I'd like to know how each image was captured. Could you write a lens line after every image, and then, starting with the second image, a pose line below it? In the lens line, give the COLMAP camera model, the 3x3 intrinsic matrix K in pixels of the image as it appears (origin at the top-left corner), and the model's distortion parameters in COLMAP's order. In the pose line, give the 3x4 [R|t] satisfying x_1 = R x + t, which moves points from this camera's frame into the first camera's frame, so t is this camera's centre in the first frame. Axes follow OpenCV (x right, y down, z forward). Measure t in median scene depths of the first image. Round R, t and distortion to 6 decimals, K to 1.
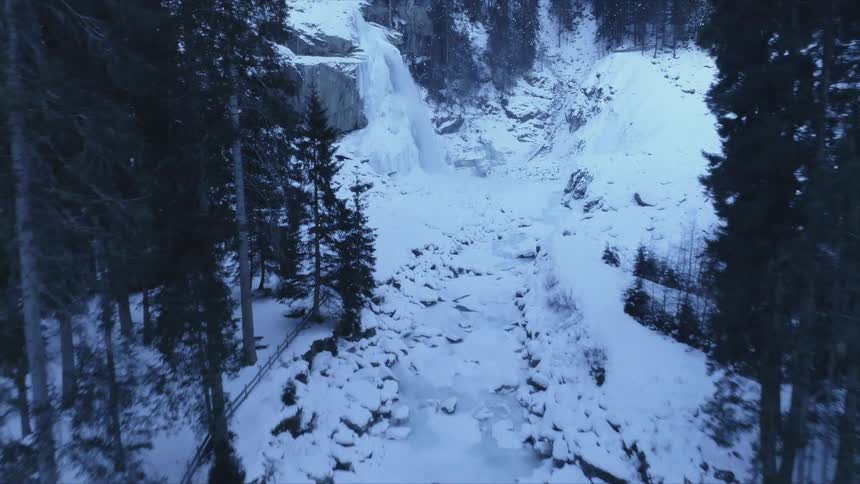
lens RADIAL K [[590.5, 0, 429.5], [0, 590.5, 241.8], [0, 0, 1]] dist [-0.003258, -0.003815]
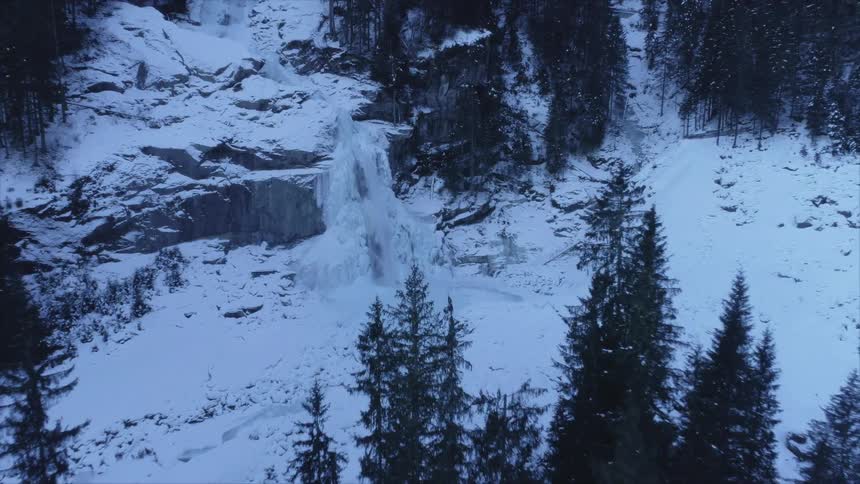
lens RADIAL K [[590.5, 0, 431.4], [0, 590.5, 244.6], [0, 0, 1]] dist [-0.003258, -0.003815]
pose [[0.884457, 0.107819, -0.453994, 0.415358], [-0.101003, 0.994109, 0.039321, -0.181754], [0.455559, 0.011076, 0.890137, 0.122425]]
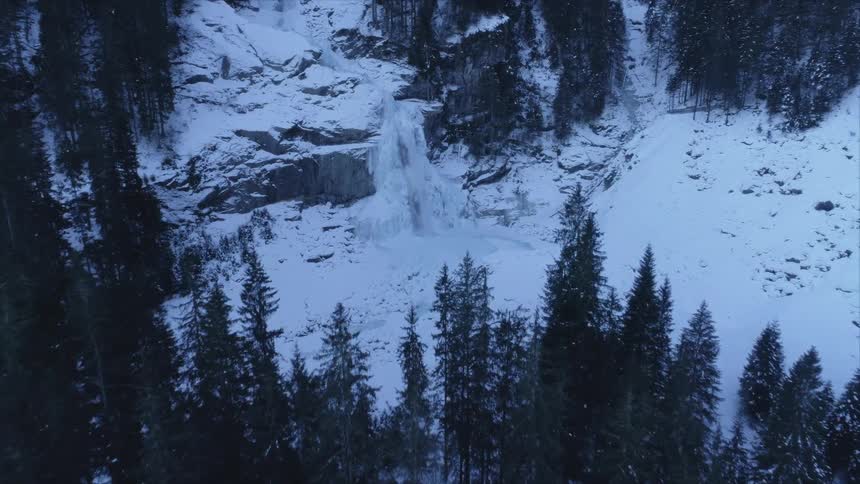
lens RADIAL K [[590.5, 0, 433.6], [0, 590.5, 242.8], [0, 0, 1]] dist [-0.003258, -0.003815]
pose [[0.872961, 0.154755, -0.462591, 0.491519], [-0.094590, 0.984044, 0.150699, -0.232096], [0.478532, -0.087798, 0.873670, -0.076137]]
